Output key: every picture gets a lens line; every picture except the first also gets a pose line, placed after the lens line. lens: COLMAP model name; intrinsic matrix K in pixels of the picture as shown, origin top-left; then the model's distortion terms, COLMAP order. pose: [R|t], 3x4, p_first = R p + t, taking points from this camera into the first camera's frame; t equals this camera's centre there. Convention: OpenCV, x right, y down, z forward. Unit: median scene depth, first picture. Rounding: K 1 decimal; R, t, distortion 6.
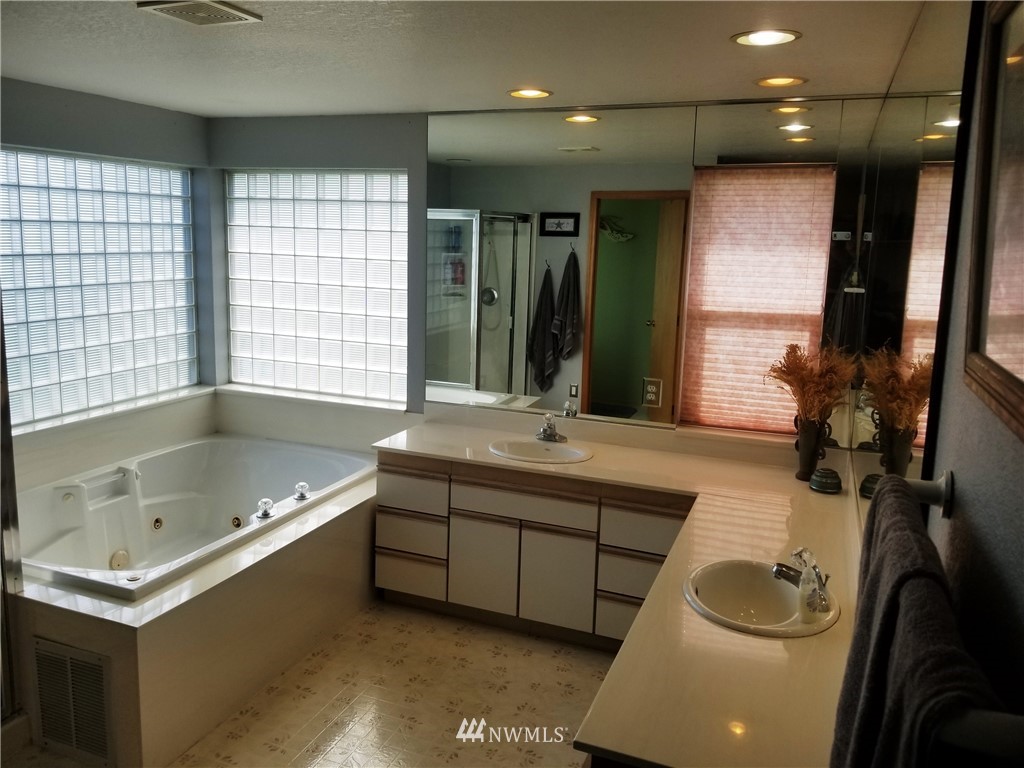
lens RADIAL K [[798.8, 0, 489.7], [0, 798.8, 372.3], [0, 0, 1]] dist [0.087531, -0.160027]
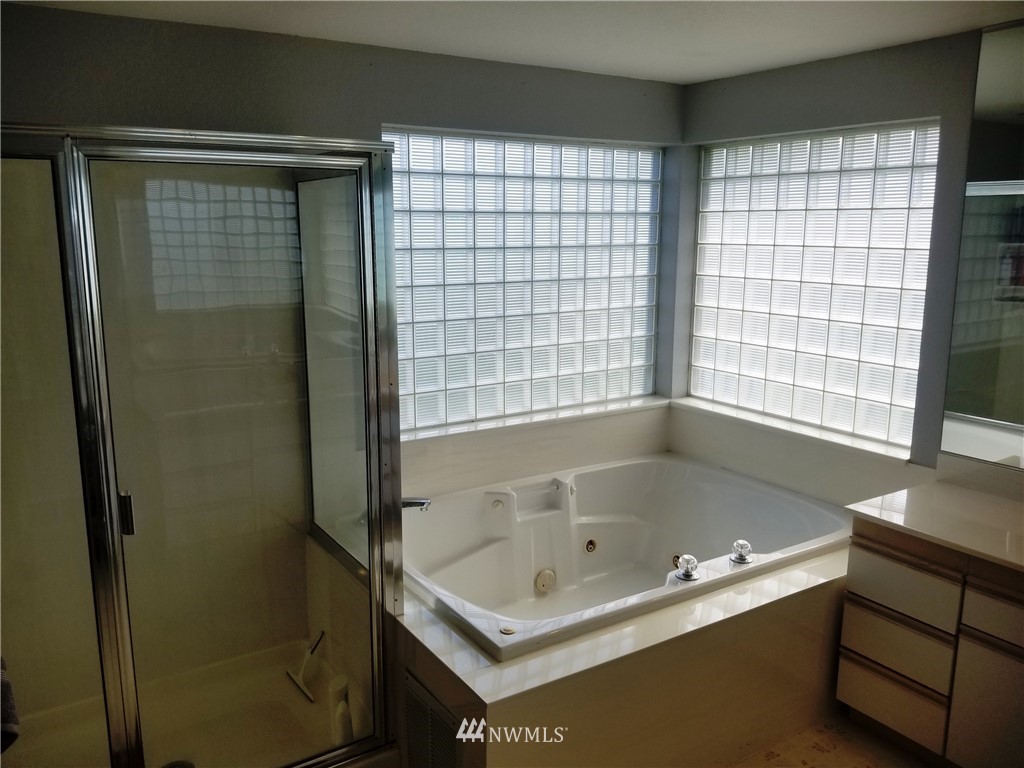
lens RADIAL K [[816.3, 0, 487.9], [0, 816.3, 380.8], [0, 0, 1]] dist [0.093898, -0.164074]
pose [[0.815794, 0.082067, -0.572490, 0.004496], [-0.077228, 0.996474, 0.032797, -0.017464], [0.573163, 0.017457, 0.819255, 0.177554]]
